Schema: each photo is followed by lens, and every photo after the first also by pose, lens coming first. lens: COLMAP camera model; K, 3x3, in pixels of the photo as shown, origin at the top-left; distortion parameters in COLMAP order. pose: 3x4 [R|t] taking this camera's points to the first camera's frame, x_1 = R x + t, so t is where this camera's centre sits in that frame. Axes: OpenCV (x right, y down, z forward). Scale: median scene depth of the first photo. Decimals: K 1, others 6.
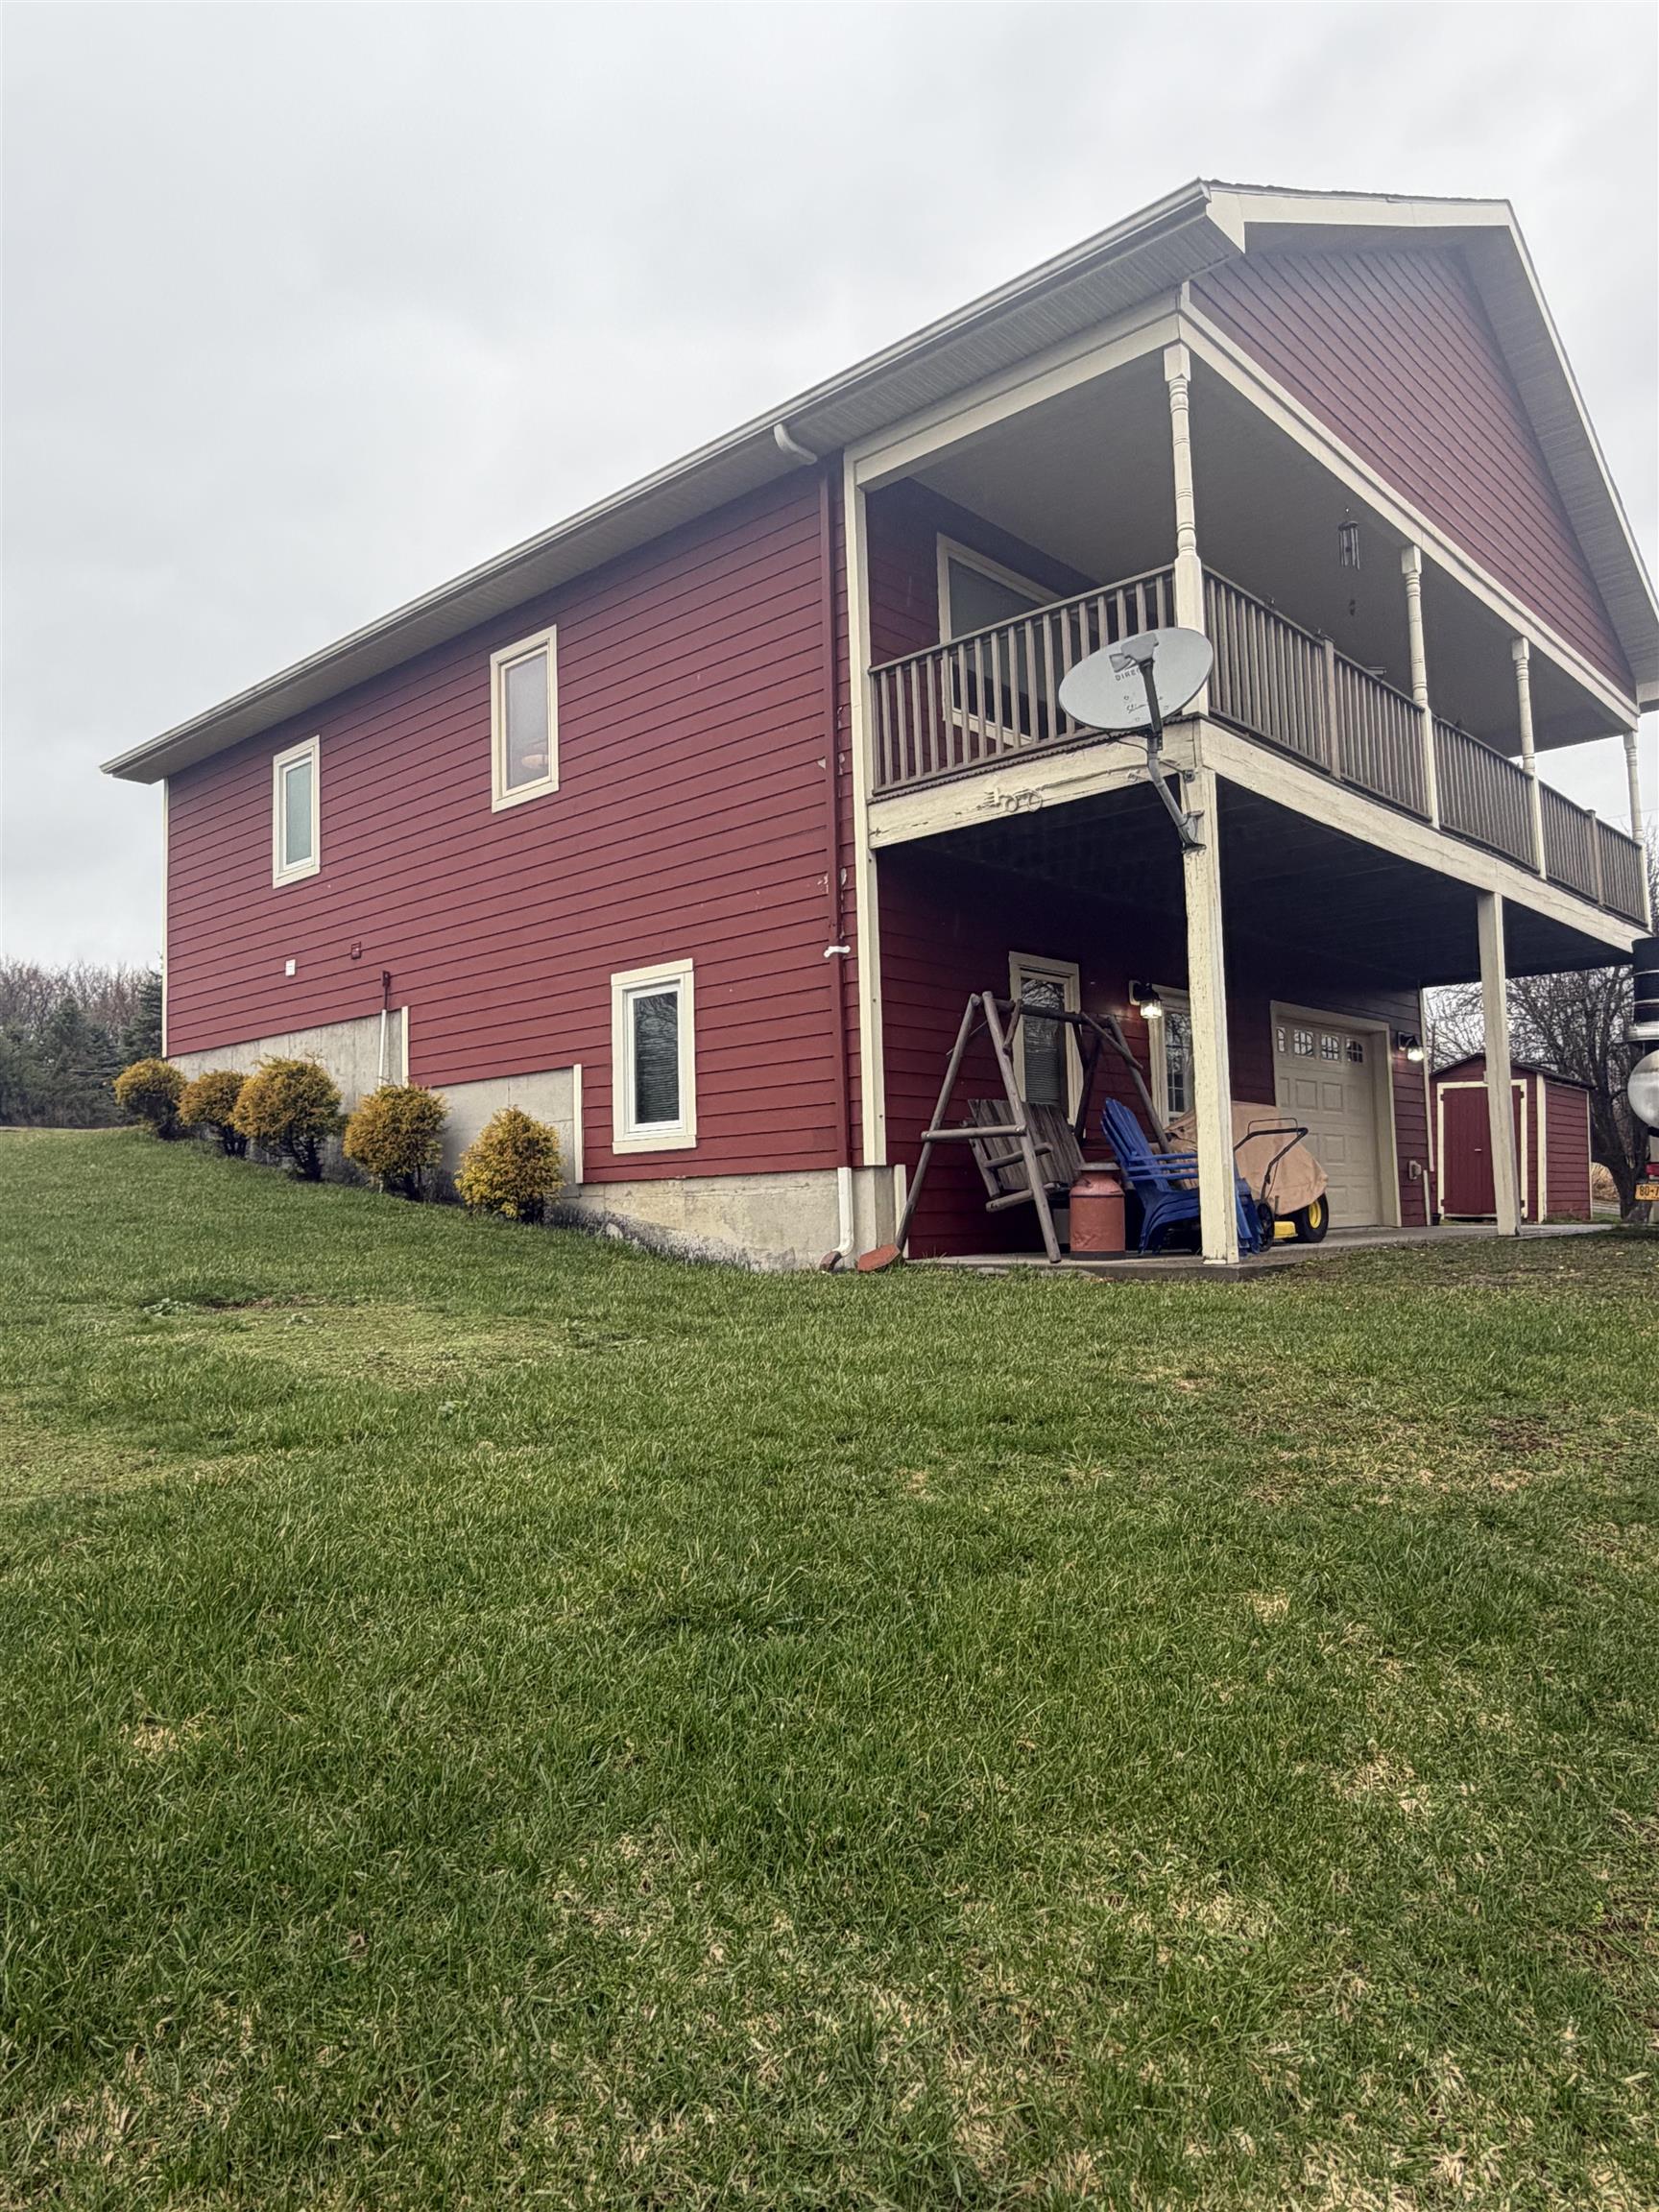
lens RADIAL K [[1486.1, 0, 821.0], [0, 1486.1, 1112.2], [0, 0, 1]] dist [0.032188, 0.001949]
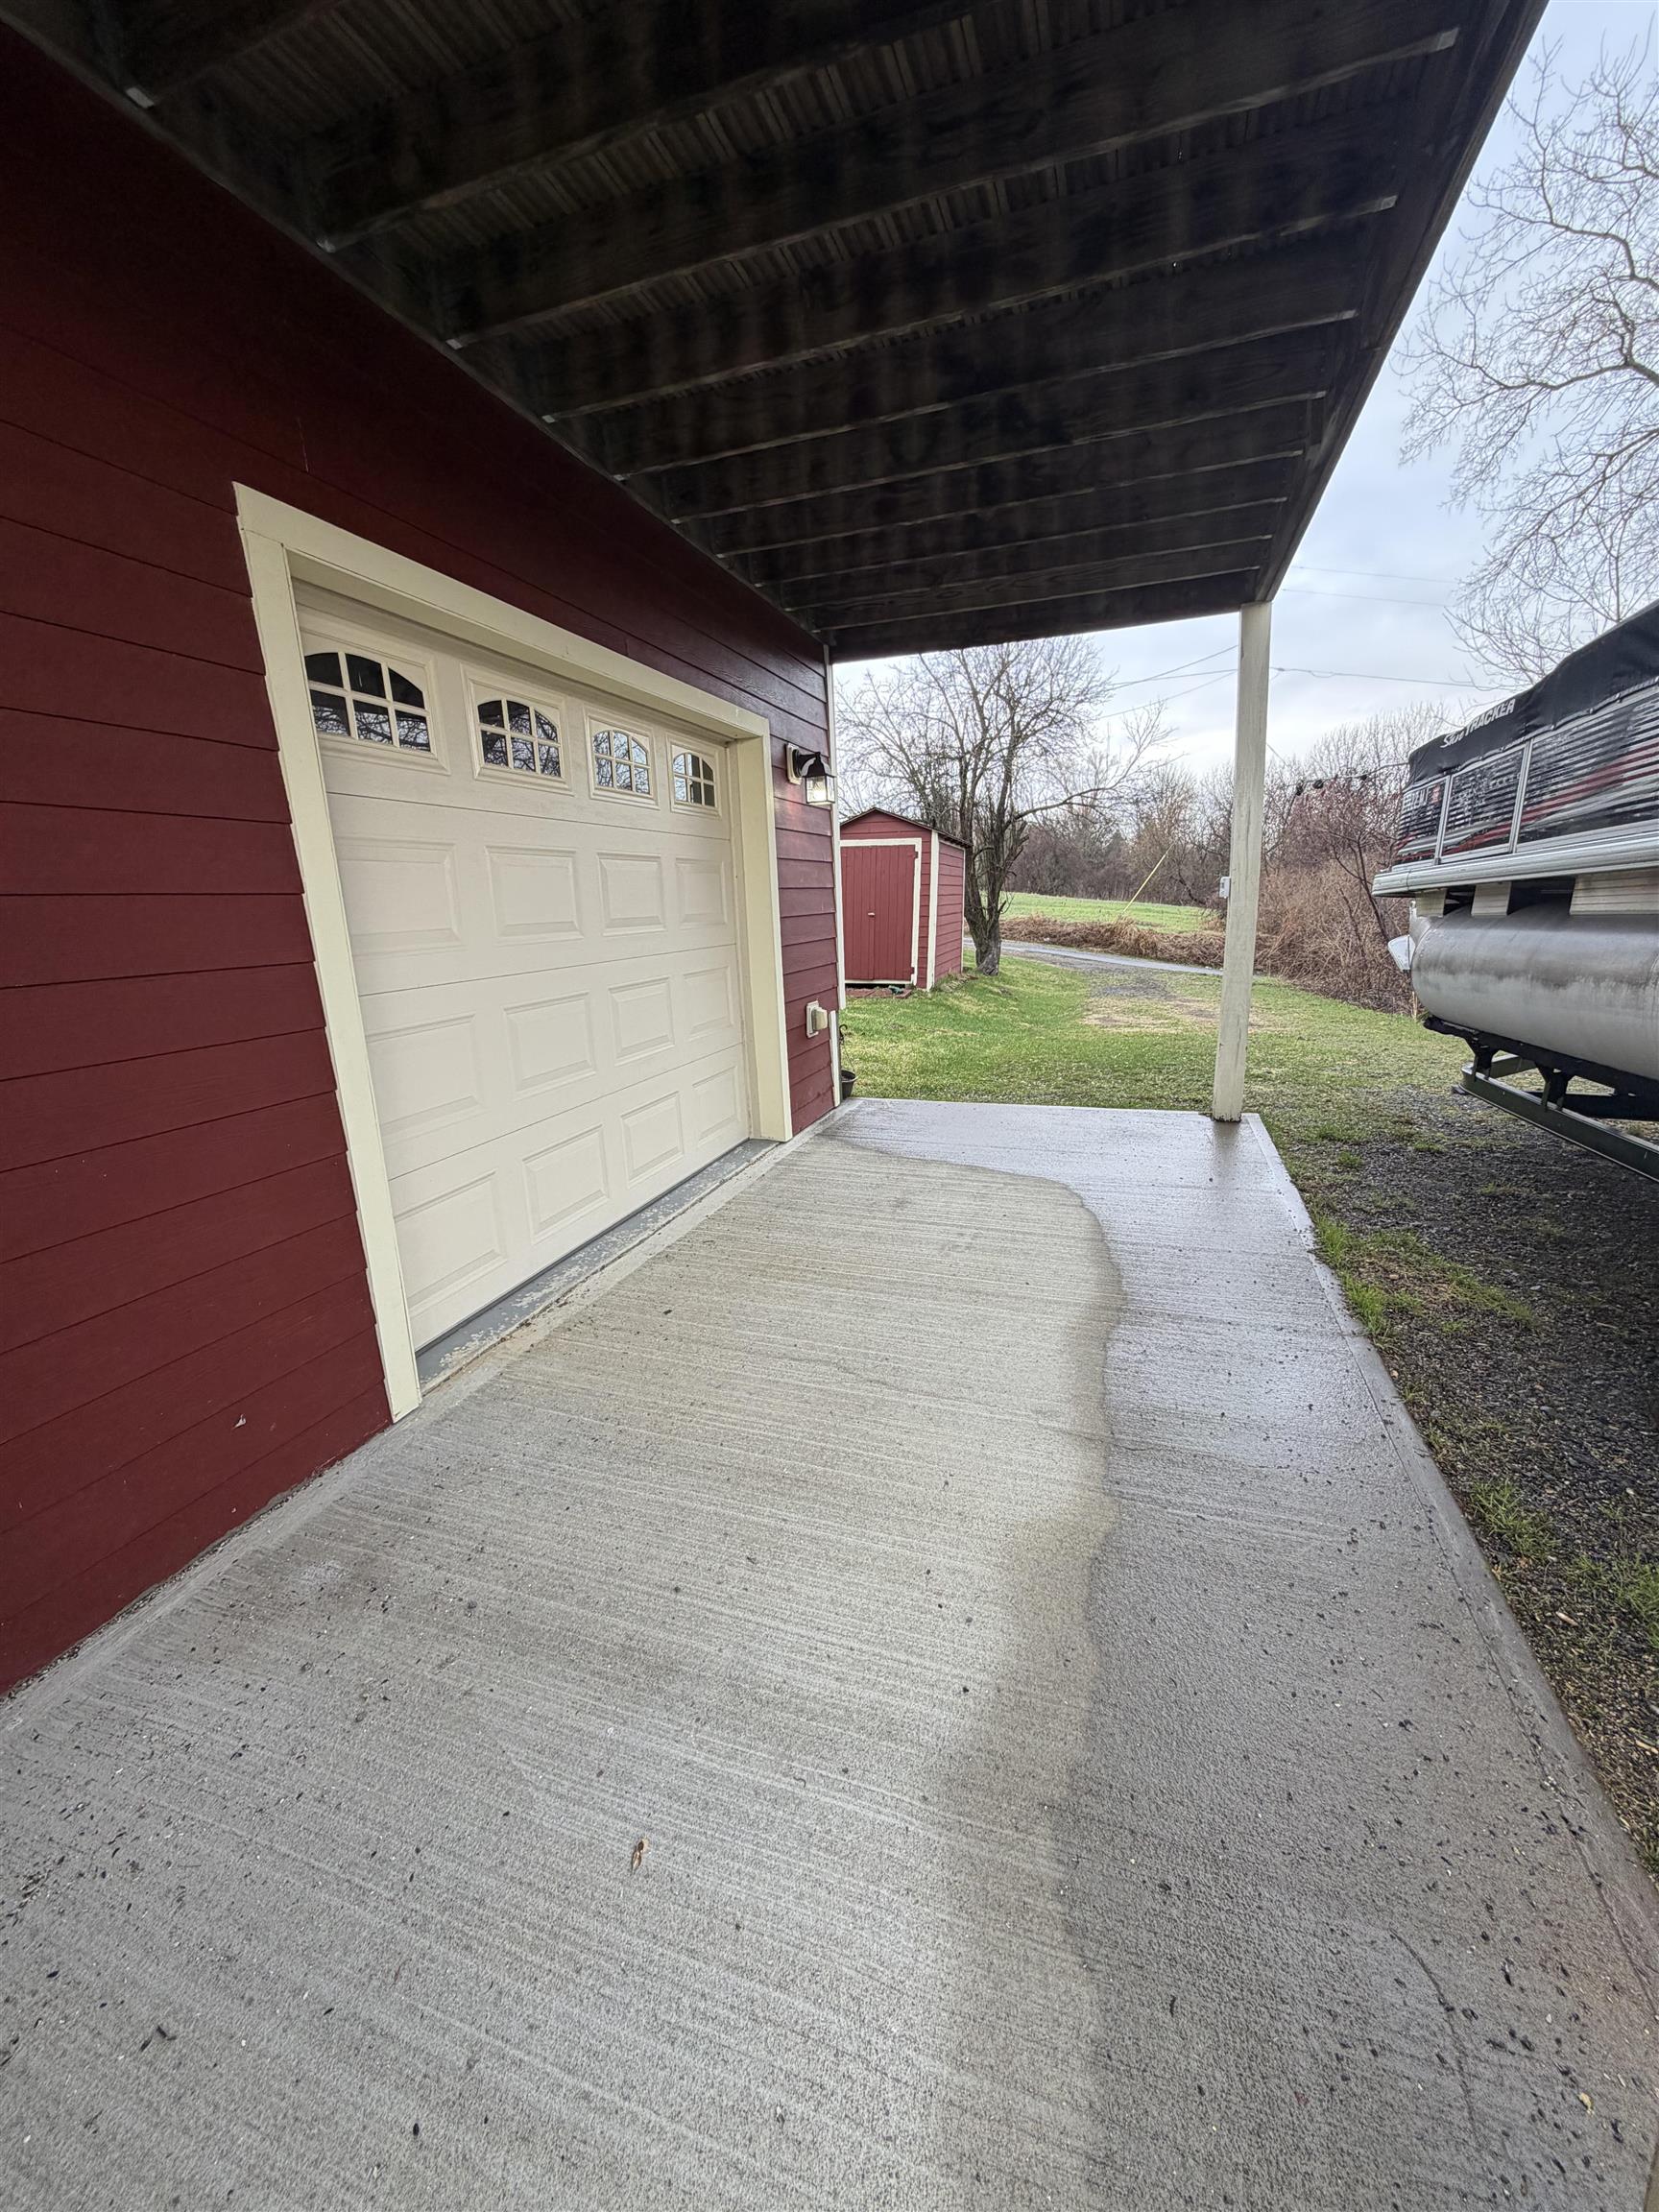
lens RADIAL K [[884.0, 0, 830.9], [0, 884.0, 1106.9], [0, 0, 1]] dist [0.001653, 0.000032]
pose [[0.920212, -0.096564, 0.379323, 0.192176], [-0.014439, 0.960058, 0.279430, -0.014315], [-0.391155, -0.262611, 0.882062, 0.488524]]
